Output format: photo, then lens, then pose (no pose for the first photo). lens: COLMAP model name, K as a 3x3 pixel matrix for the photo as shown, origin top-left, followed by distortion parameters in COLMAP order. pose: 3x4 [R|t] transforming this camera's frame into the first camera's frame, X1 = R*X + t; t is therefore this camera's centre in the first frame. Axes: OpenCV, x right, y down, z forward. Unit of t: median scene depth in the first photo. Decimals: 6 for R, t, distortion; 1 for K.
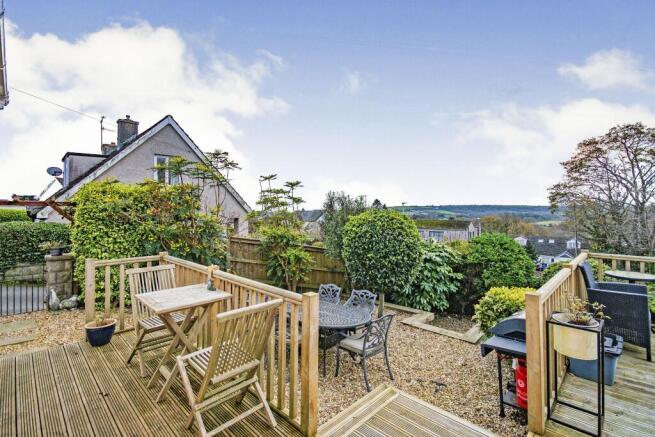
lens RADIAL K [[305.2, 0, 323.7], [0, 305.2, 205.7], [0, 0, 1]] dist [0.003991, 0.000448]
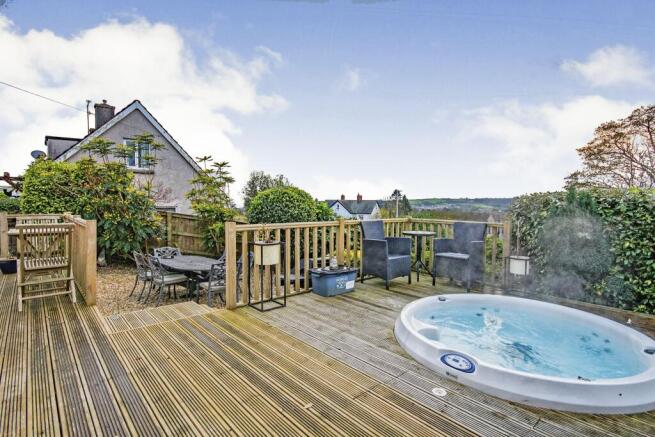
lens RADIAL K [[328.2, 0, 328.5], [0, 328.2, 219.1], [0, 0, 1]] dist [0.014396, -0.000015]
pose [[0.998233, 0.014692, -0.057579, 0.215826], [-0.010835, 0.997711, 0.066742, 0.025596], [0.058428, -0.066000, 0.996108, -0.106711]]
